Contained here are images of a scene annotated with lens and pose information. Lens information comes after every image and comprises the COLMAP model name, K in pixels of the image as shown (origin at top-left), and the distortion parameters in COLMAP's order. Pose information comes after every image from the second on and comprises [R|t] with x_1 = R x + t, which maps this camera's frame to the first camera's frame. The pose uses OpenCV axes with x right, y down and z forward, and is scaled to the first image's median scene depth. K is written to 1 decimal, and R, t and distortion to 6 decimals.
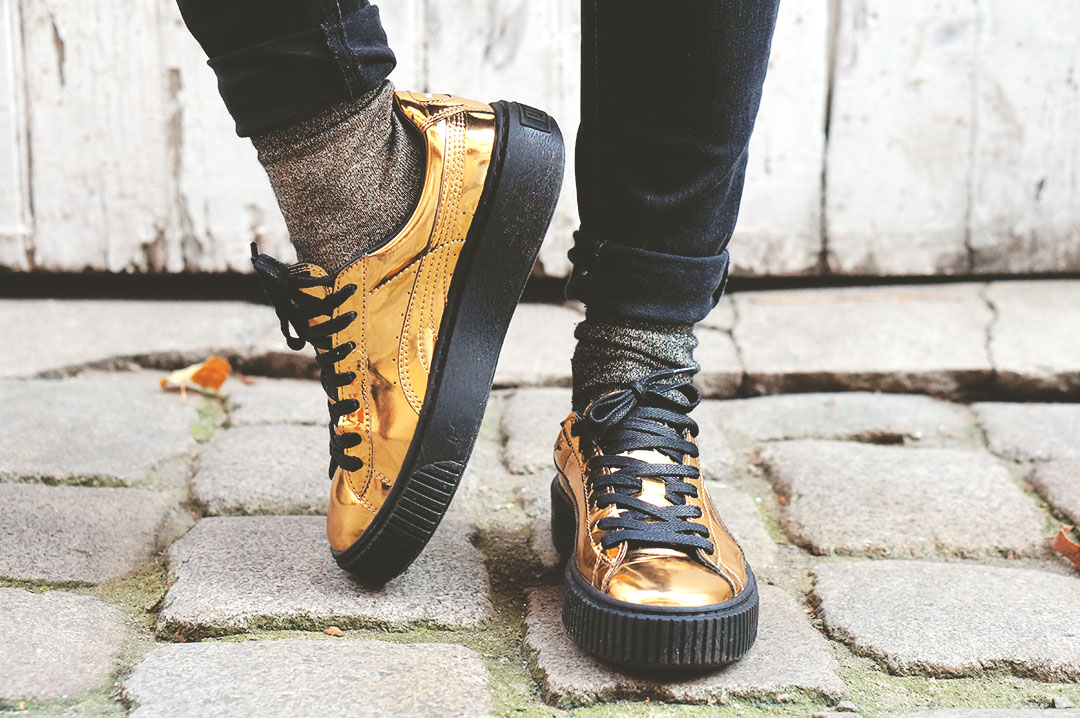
lens RADIAL K [[2418.3, 0, 535.6], [0, 2418.3, 360.9], [0, 0, 1]] dist [0.115847, 0.000000]
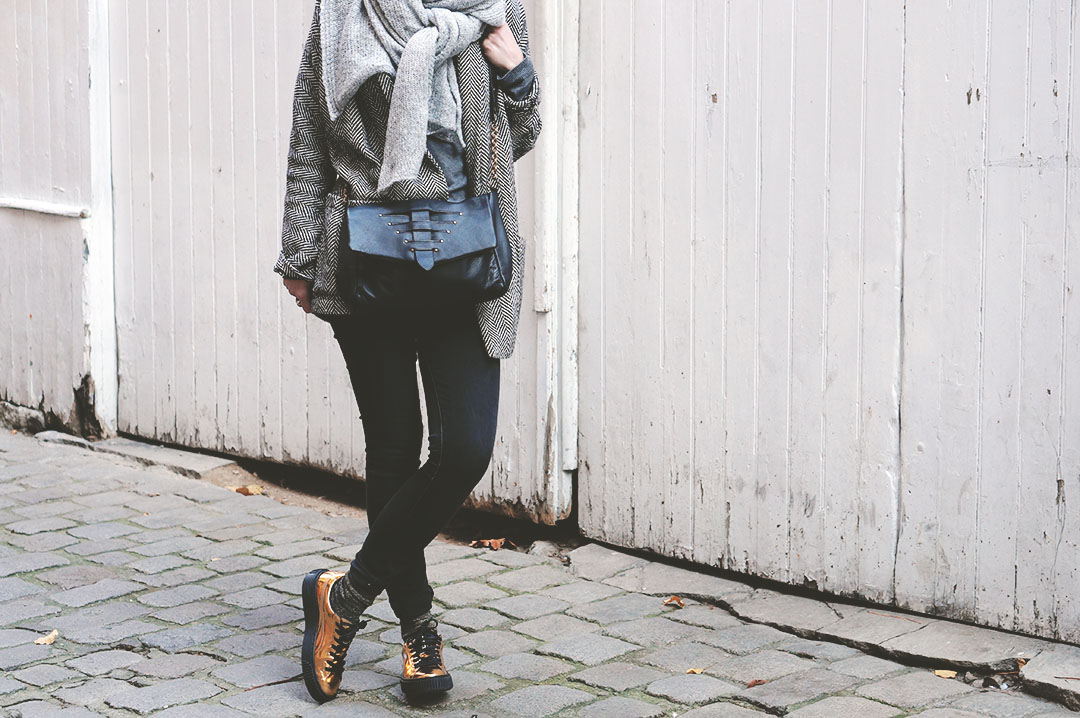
lens RADIAL K [[2418.3, 0, 541.3], [0, 2418.3, 361.7], [0, 0, 1]] dist [0.115847, 0.000000]
pose [[0.673427, 0.090700, -0.733669, 1.874341], [-0.153676, 0.987940, -0.018923, -0.199508], [0.723105, 0.125490, 0.679244, -1.224049]]
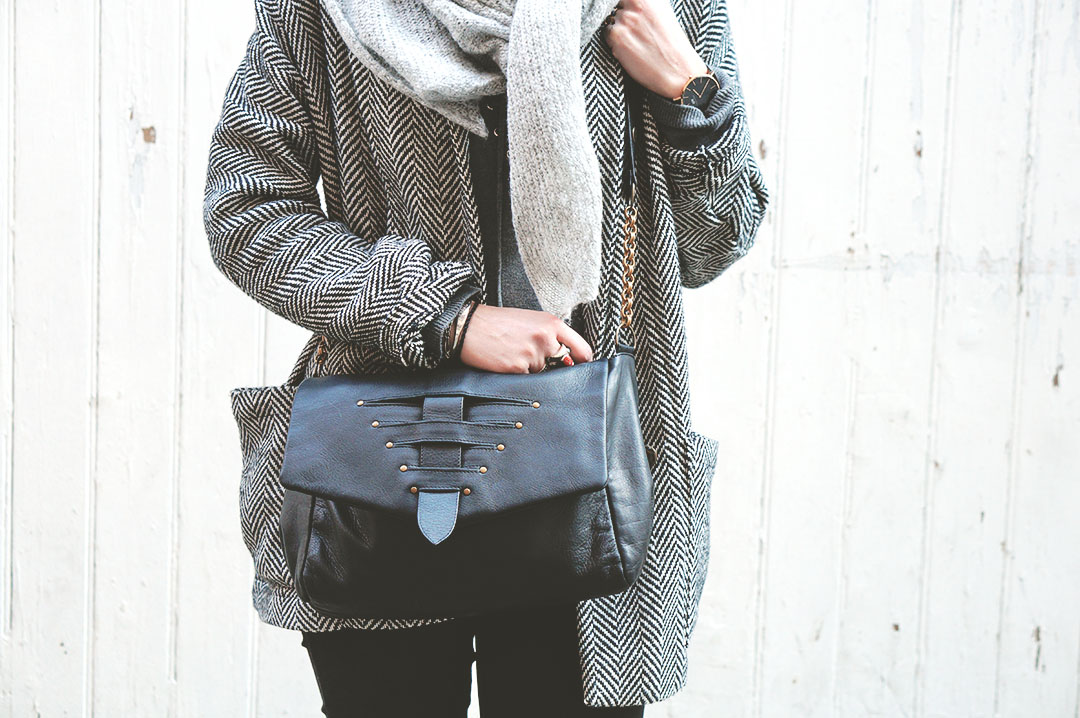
lens RADIAL K [[2132.7, 0, 538.1], [0, 2132.7, 352.8], [0, 0, 1]] dist [0.097643, 0.000000]
pose [[0.998911, 0.038625, 0.026164, 0.041952], [-0.036239, 0.995616, -0.086231, -0.351932], [-0.029380, 0.085189, 0.995932, -0.493776]]
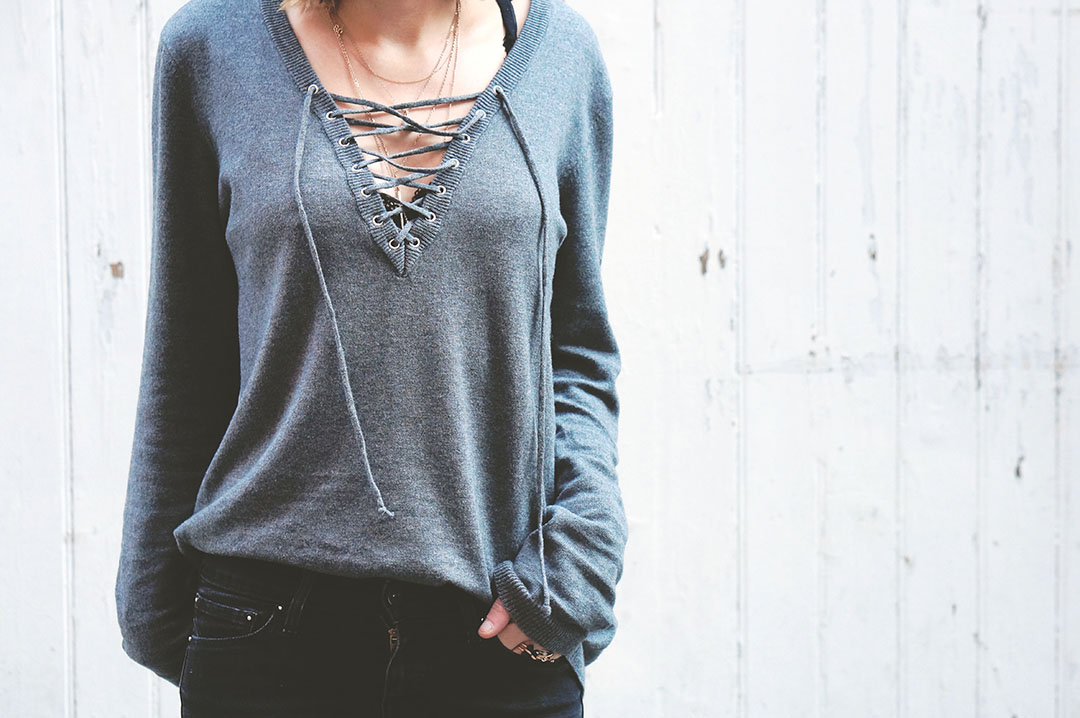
lens RADIAL K [[2418.3, 0, 550.5], [0, 2418.3, 397.3], [0, 0, 1]] dist [0.115847, 0.000000]
pose [[0.997562, -0.005316, 0.069588, -0.007412], [0.014319, 0.991472, -0.129532, -0.310319], [-0.068306, 0.130212, 0.989130, -0.699031]]
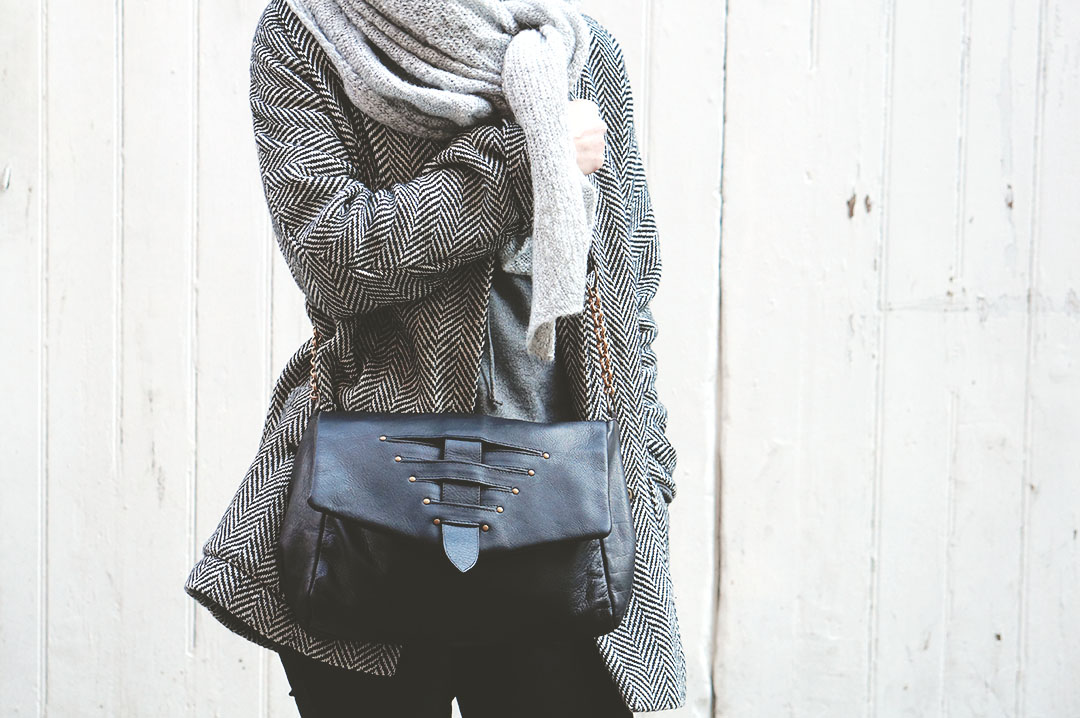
lens RADIAL K [[2418.3, 0, 520.3], [0, 2418.3, 368.0], [0, 0, 1]] dist [0.115847, 0.000000]
pose [[0.999704, 0.024302, 0.000703, -0.030508], [-0.024058, 0.993031, -0.115373, -0.282756], [-0.003502, 0.115322, 0.993322, -0.851523]]
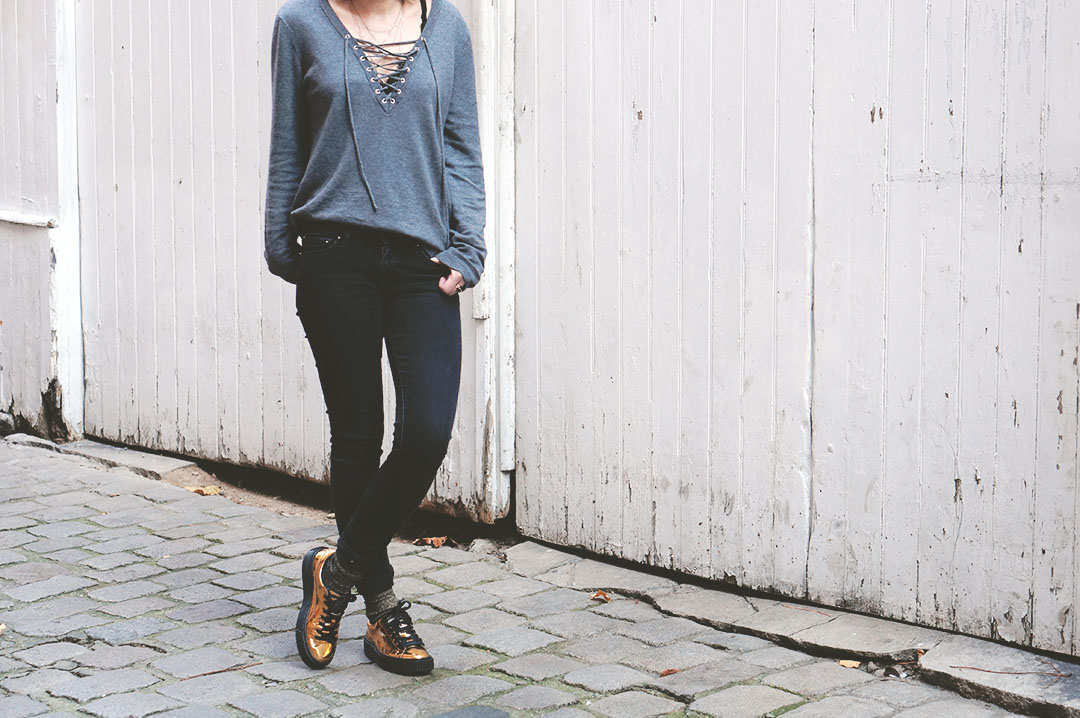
lens RADIAL K [[2418.3, 0, 540.8], [0, 2418.3, 350.3], [0, 0, 1]] dist [0.115847, 0.000000]
pose [[0.670208, 0.085927, -0.737183, 2.039878], [-0.153002, 0.987936, -0.023947, -0.215418], [0.726231, 0.128840, 0.675269, -1.245246]]
